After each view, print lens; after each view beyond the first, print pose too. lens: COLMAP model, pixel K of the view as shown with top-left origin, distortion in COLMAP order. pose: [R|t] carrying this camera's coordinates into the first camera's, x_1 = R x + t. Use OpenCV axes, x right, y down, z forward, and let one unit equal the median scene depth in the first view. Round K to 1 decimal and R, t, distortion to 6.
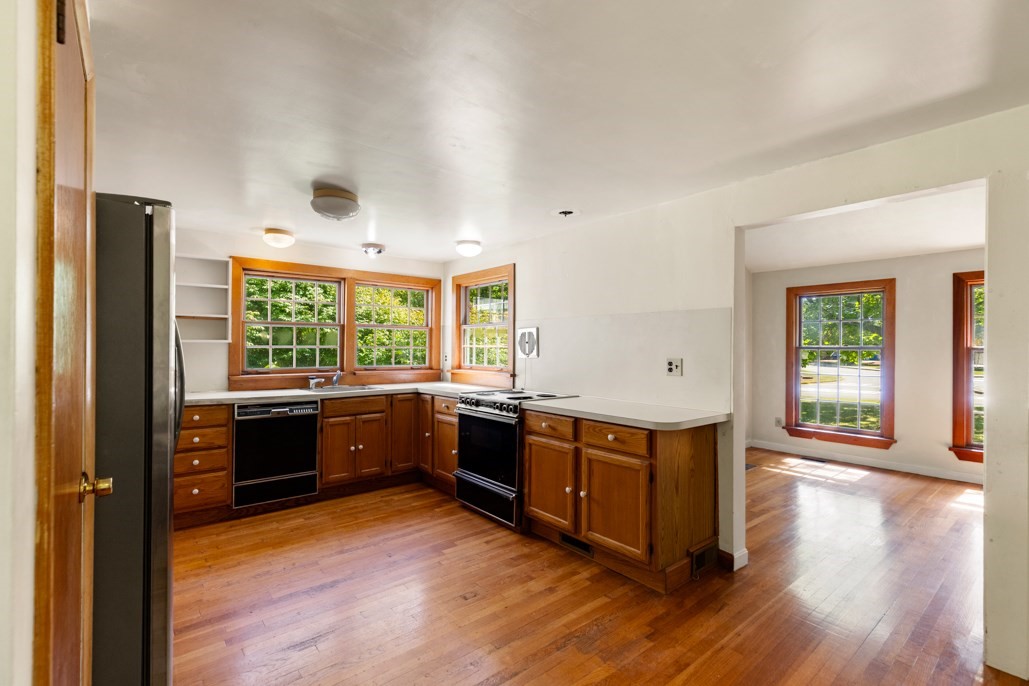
lens RADIAL K [[471.1, 0, 507.8], [0, 471.1, 342.9], [0, 0, 1]] dist [0.013369, -0.001844]
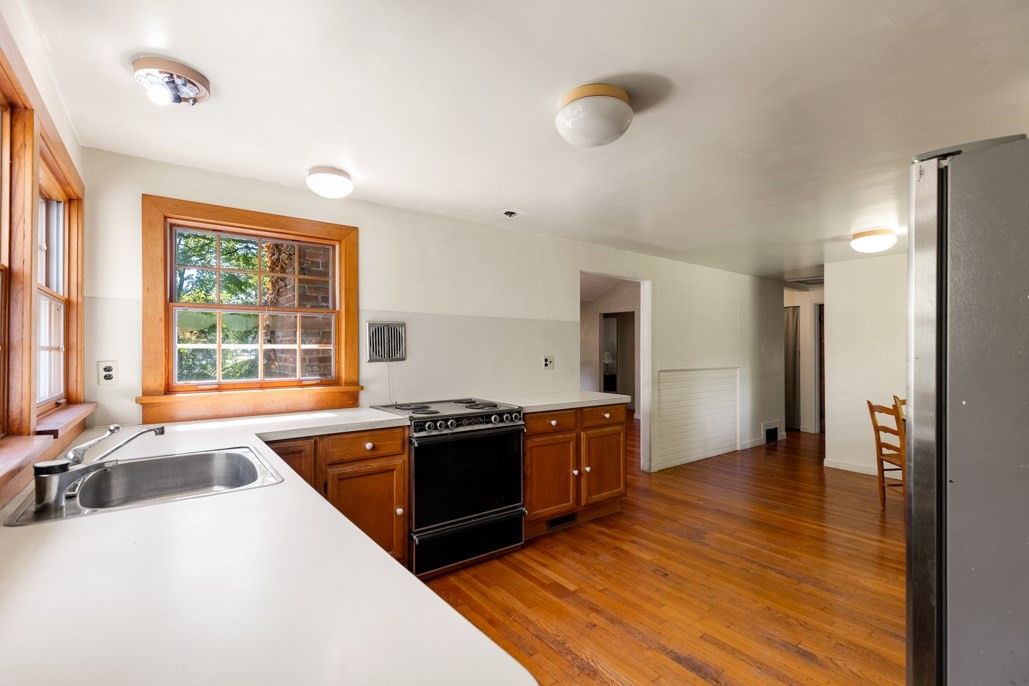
lens RADIAL K [[471.1, 0, 508.5], [0, 471.1, 348.3], [0, 0, 1]] dist [0.013369, -0.001844]
pose [[0.029904, -0.002623, 0.999549, -0.972958], [-0.008696, 0.999958, 0.002884, 0.008562], [-0.999515, -0.008779, 0.029880, 1.081001]]
